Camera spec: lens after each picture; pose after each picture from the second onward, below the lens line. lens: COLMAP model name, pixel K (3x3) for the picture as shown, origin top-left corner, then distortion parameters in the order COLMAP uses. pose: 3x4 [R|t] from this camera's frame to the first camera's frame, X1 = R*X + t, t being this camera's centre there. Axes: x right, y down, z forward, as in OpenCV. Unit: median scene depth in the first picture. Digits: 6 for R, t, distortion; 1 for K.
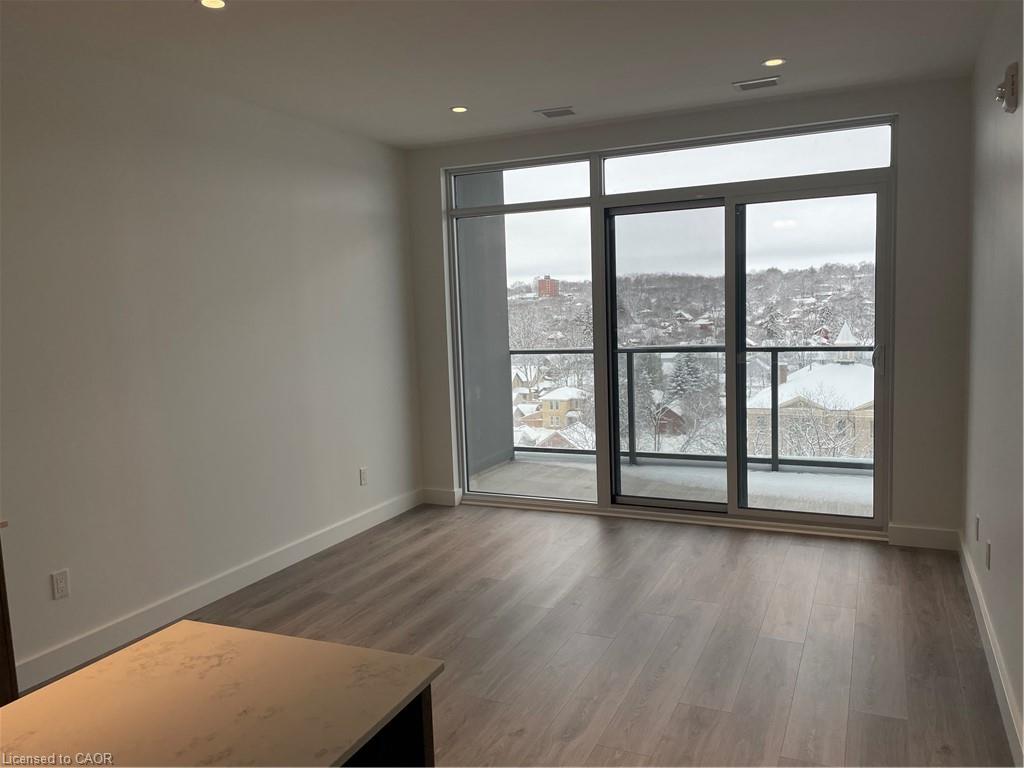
lens RADIAL K [[778.7, 0, 512.0], [0, 778.7, 384.0], [0, 0, 1]] dist [0.056484, -0.000119]
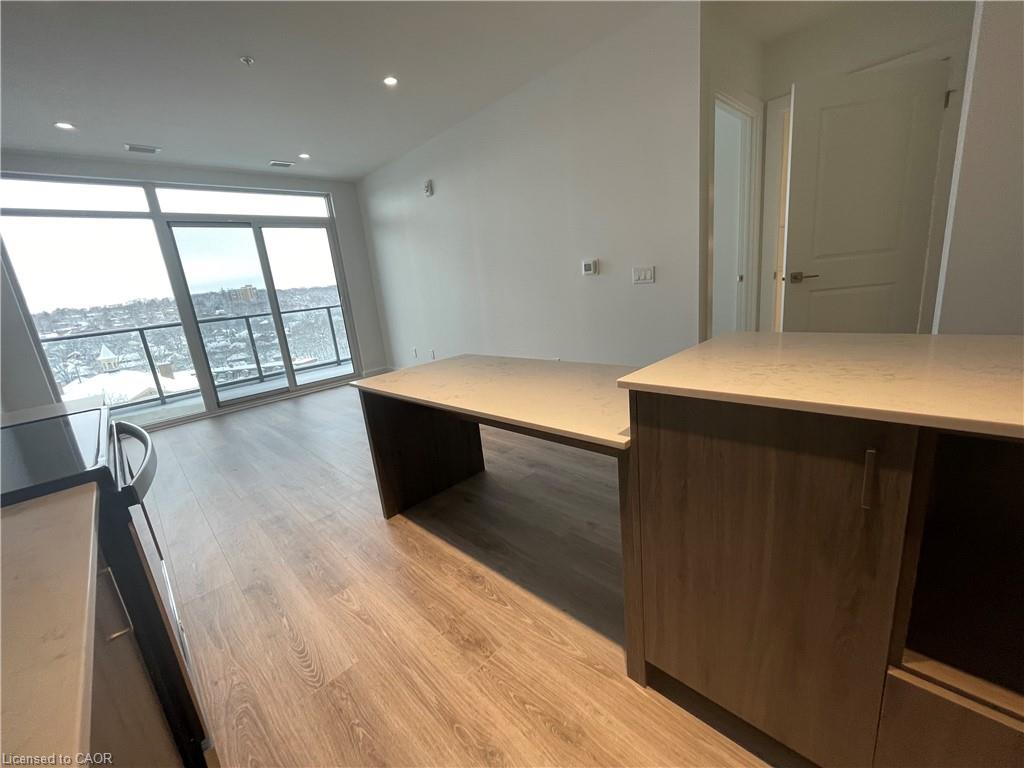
lens RADIAL K [[418.3, 0, 512.0], [0, 418.3, 384.0], [0, 0, 1]] dist [-0.000375, -0.000182]
pose [[0.351172, -0.228499, 0.908001, -0.437764], [0.189807, 0.967003, 0.169939, 0.070842], [-0.916871, 0.112667, 0.382955, 0.088823]]
